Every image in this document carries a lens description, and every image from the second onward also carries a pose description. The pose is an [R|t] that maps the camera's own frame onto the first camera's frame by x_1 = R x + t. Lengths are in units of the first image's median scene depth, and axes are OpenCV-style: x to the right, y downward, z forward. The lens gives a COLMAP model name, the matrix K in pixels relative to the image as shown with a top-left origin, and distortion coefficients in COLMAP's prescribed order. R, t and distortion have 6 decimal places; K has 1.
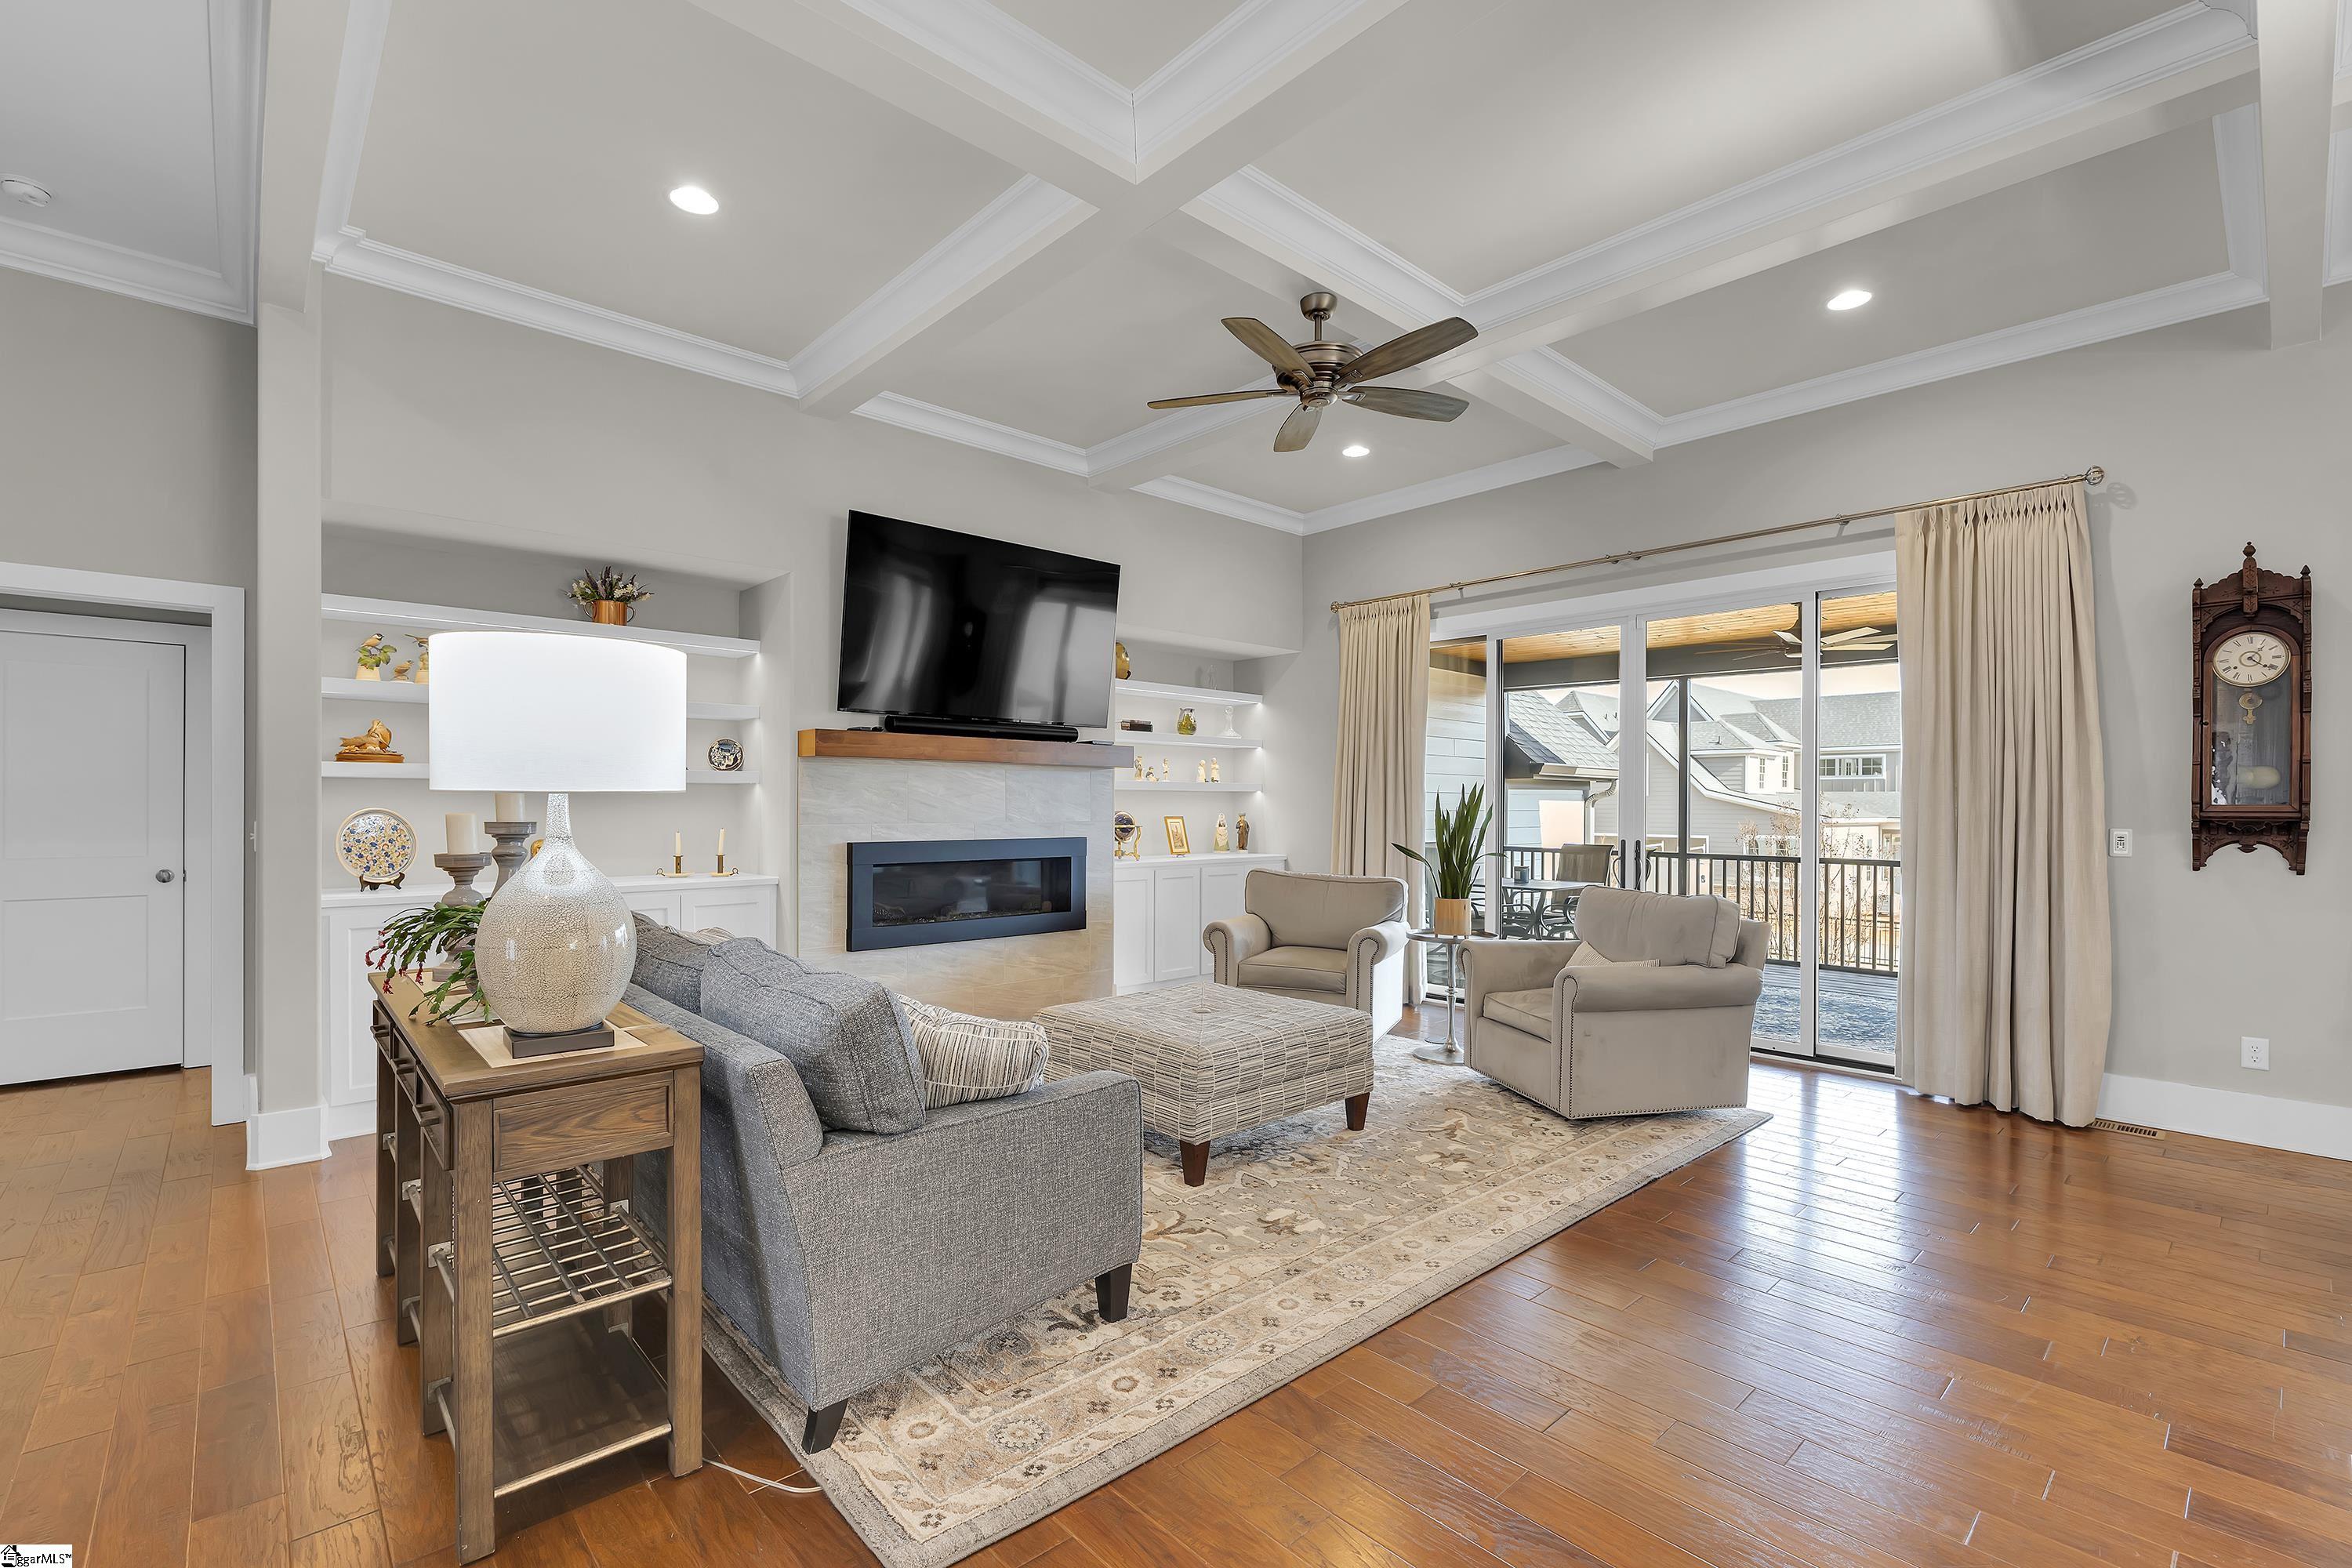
lens RADIAL K [[1031.5, 0, 1182.8], [0, 1031.5, 788.2], [0, 0, 1]] dist [-0.003667, -0.000529]
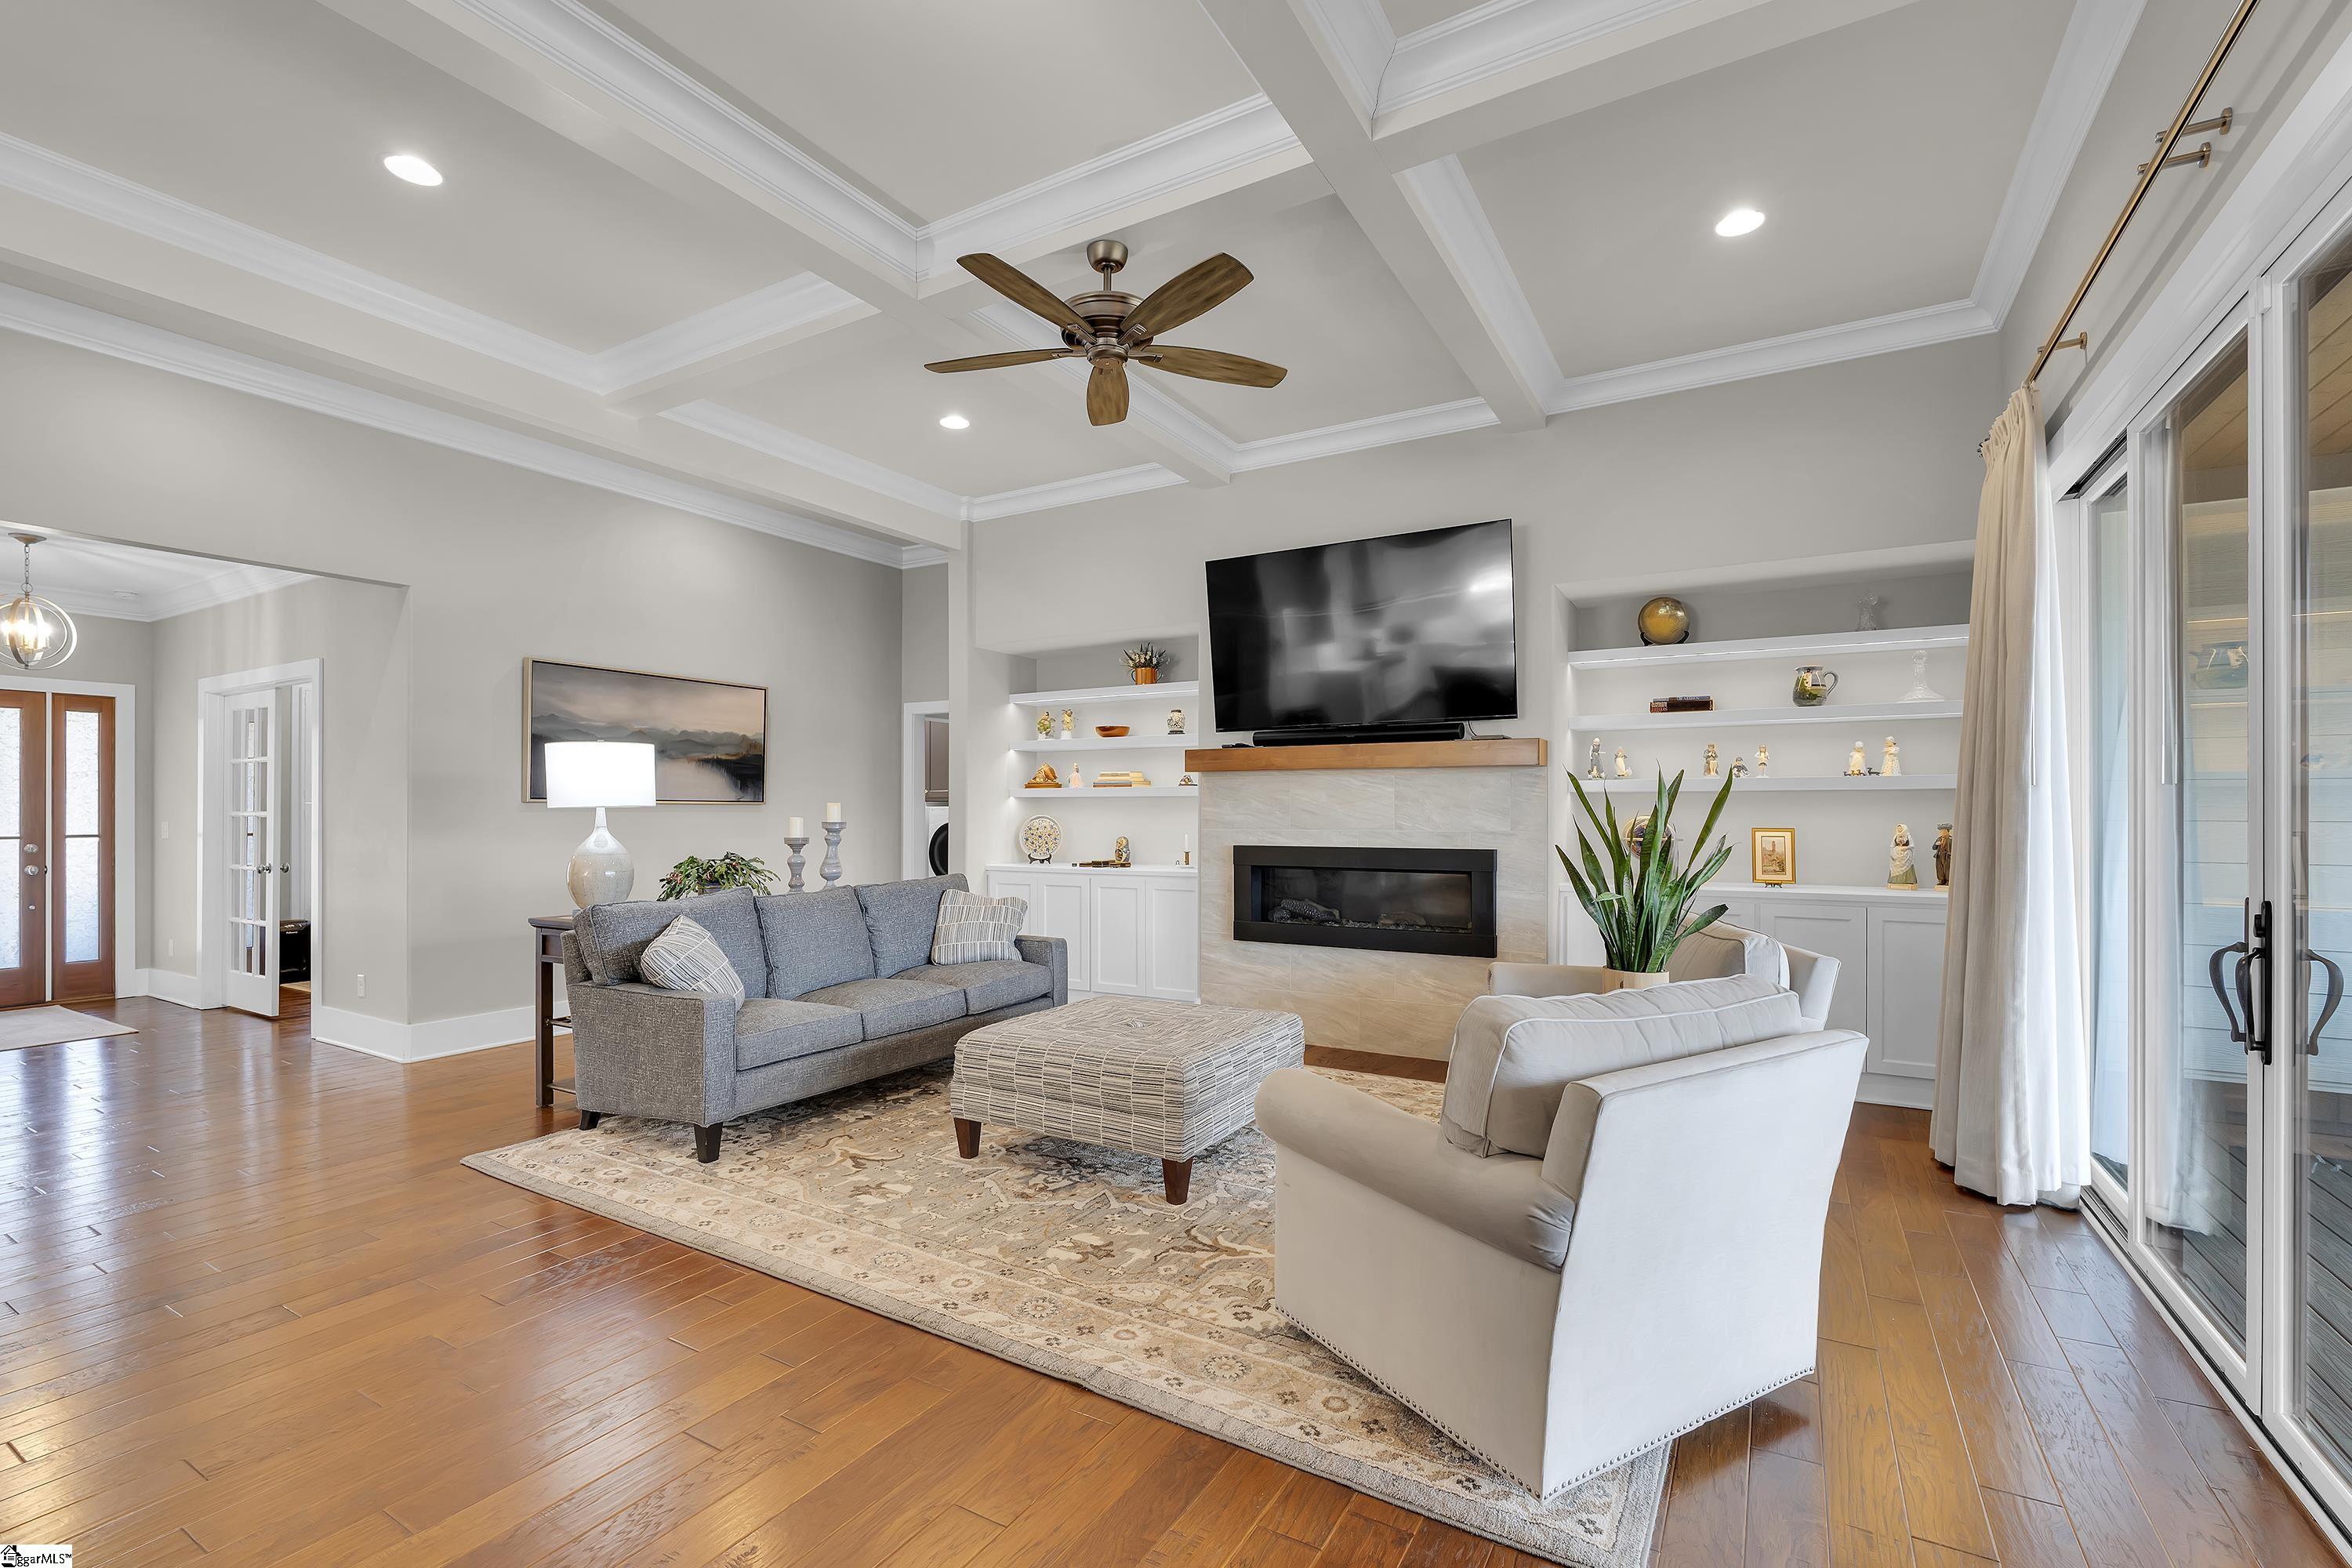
lens RADIAL K [[1031.5, 0, 1182.8], [0, 1031.5, 788.2], [0, 0, 1]] dist [-0.003667, -0.000529]
pose [[0.288762, -0.025950, -0.957049, 0.978969], [0.018770, 0.999594, -0.021440, 0.016056], [0.957217, -0.011773, 0.289132, 0.776120]]
